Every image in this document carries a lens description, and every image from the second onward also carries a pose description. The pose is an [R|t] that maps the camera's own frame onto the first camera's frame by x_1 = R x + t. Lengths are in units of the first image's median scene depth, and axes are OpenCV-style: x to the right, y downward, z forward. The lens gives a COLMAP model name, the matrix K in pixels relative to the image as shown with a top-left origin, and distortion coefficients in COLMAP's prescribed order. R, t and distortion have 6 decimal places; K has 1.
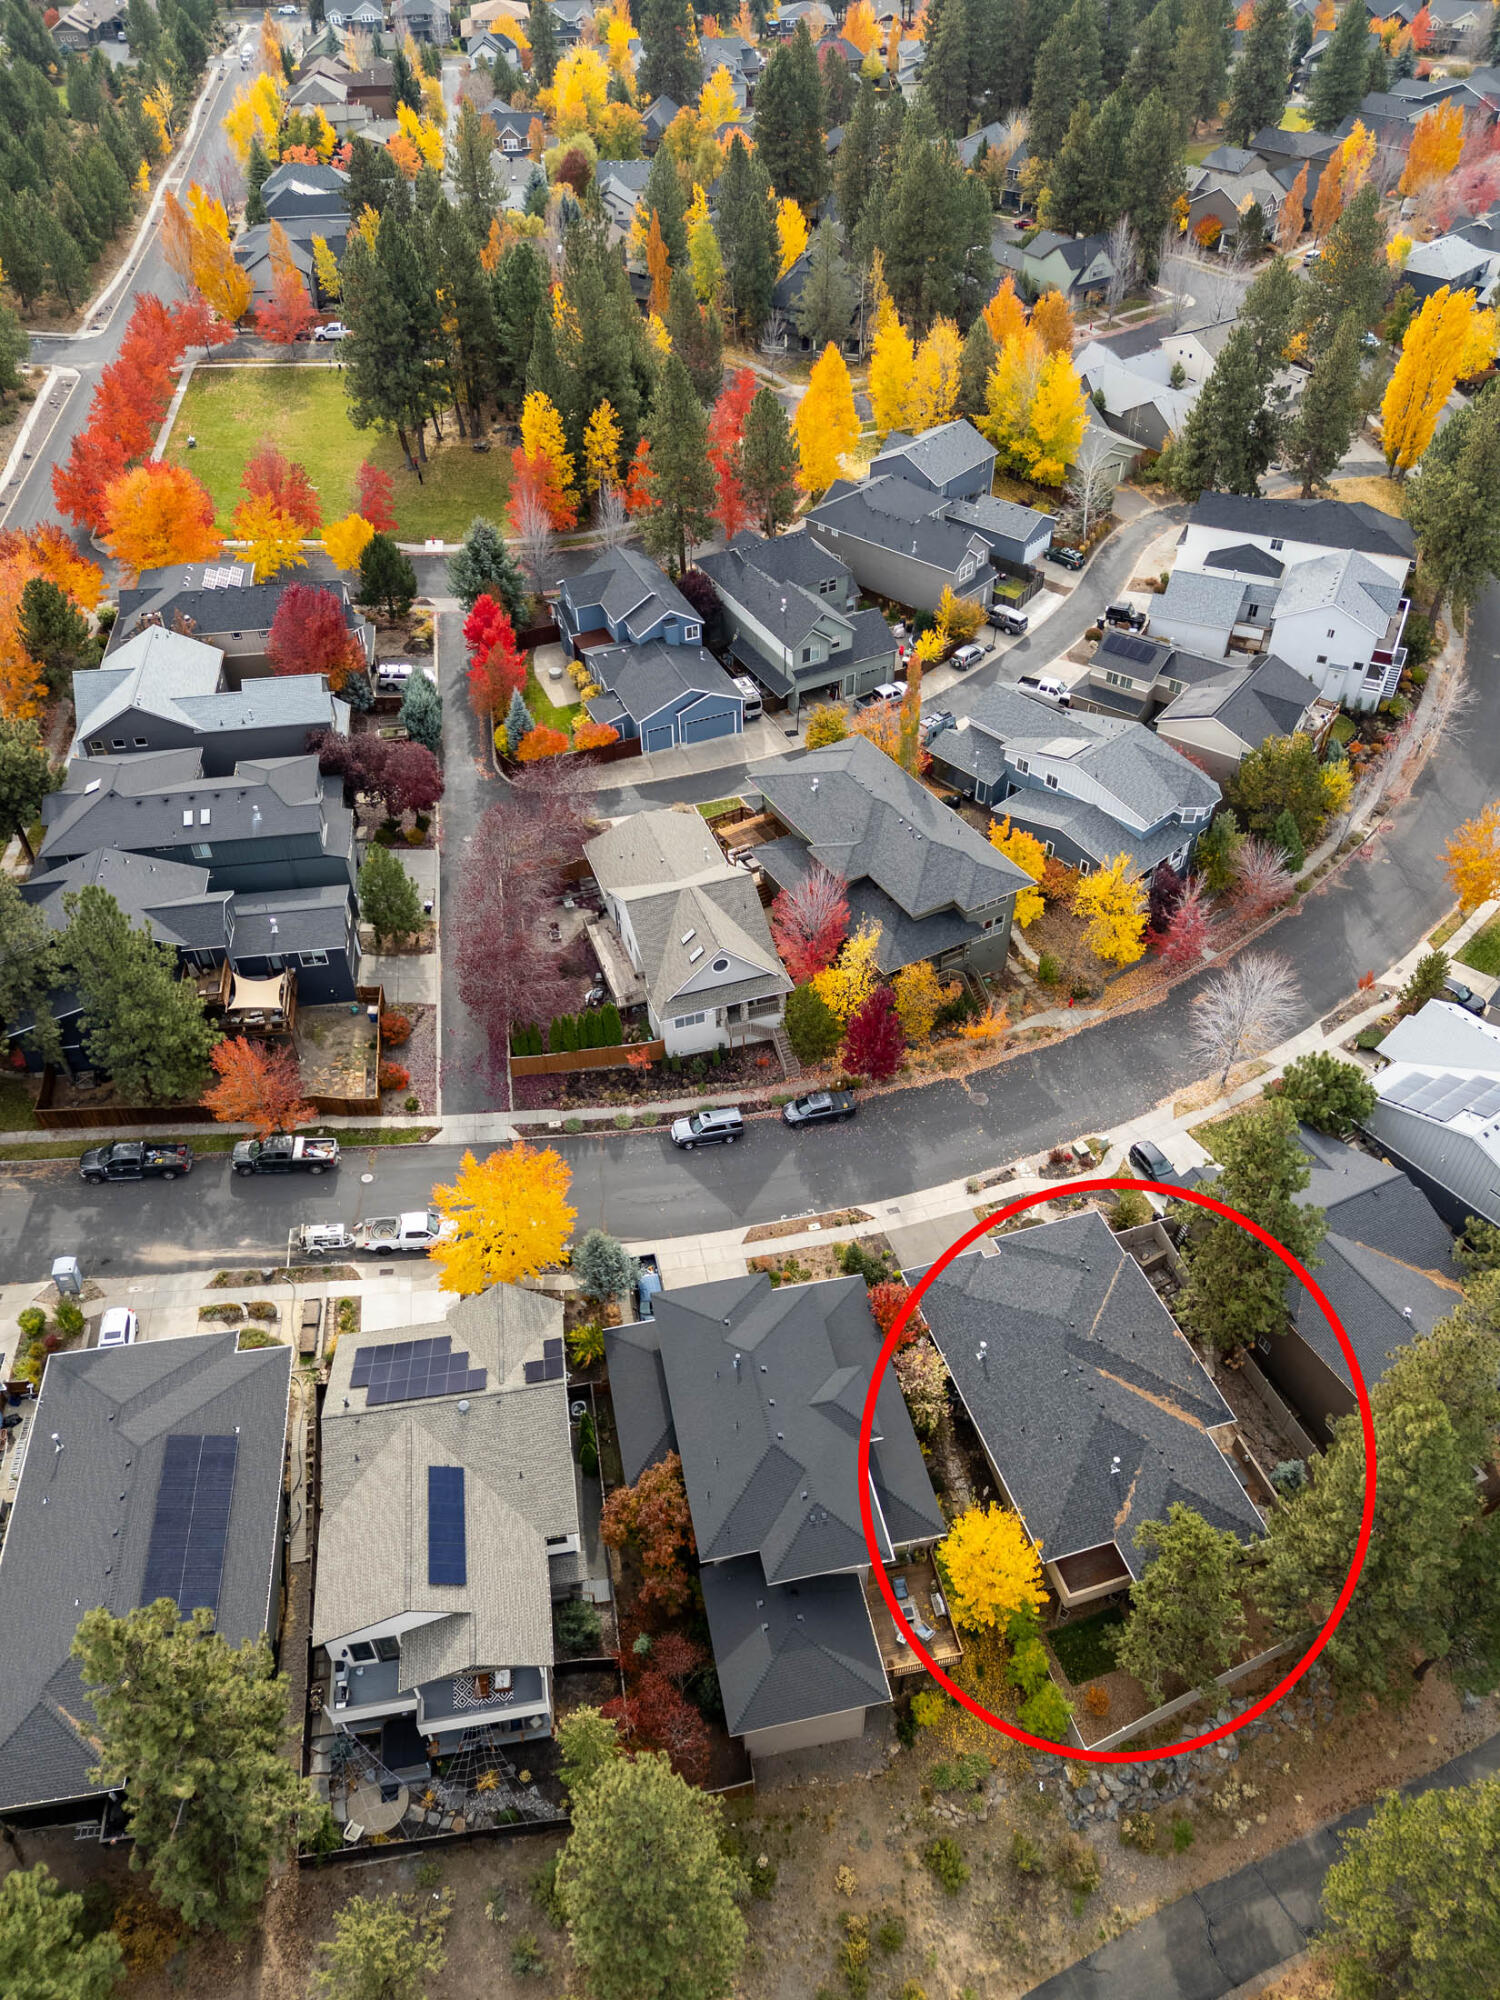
lens RADIAL K [[1464.3, 0, 749.6], [0, 1464.3, 1008.5], [0, 0, 1]] dist [0.062850, -0.043861]
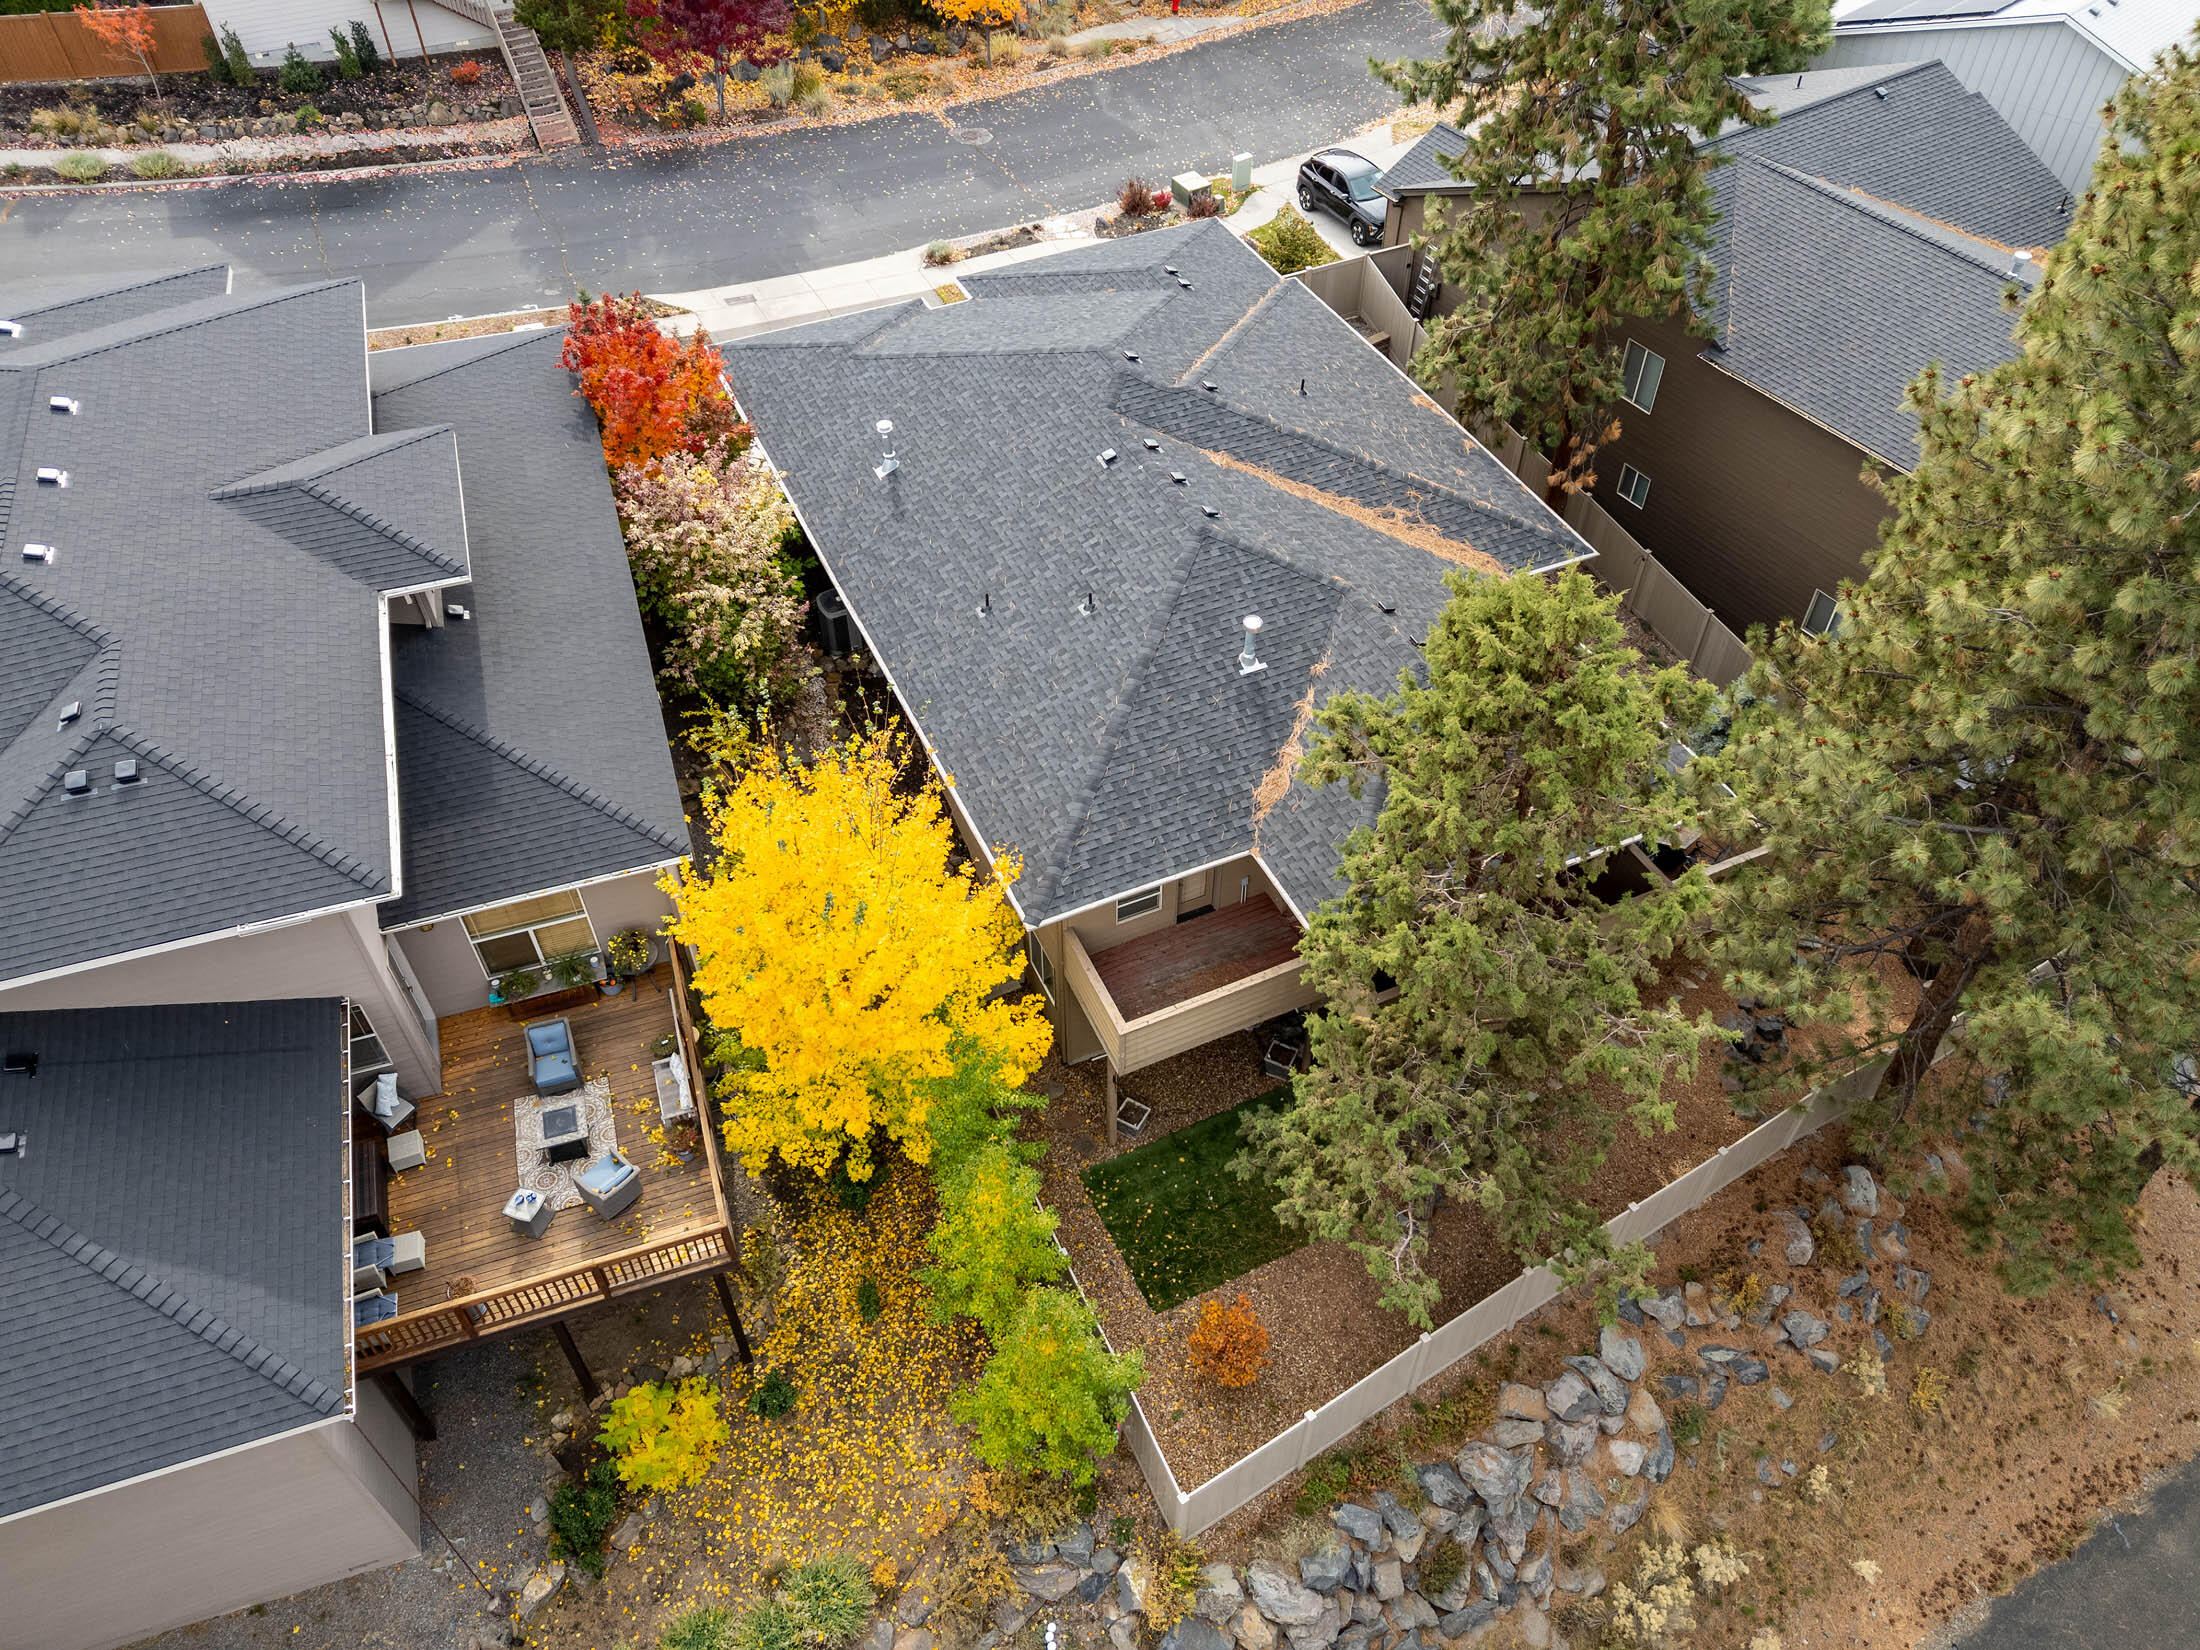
lens RADIAL K [[1610.7, 0, 1100.0], [0, 1610.7, 825.0], [0, 0, 1]] dist [0.062850, -0.043861]
pose [[0.993381, -0.081818, 0.080625, 0.141485], [0.077185, 0.995270, 0.058995, 0.251792], [-0.085071, -0.052381, 0.994997, 0.501501]]
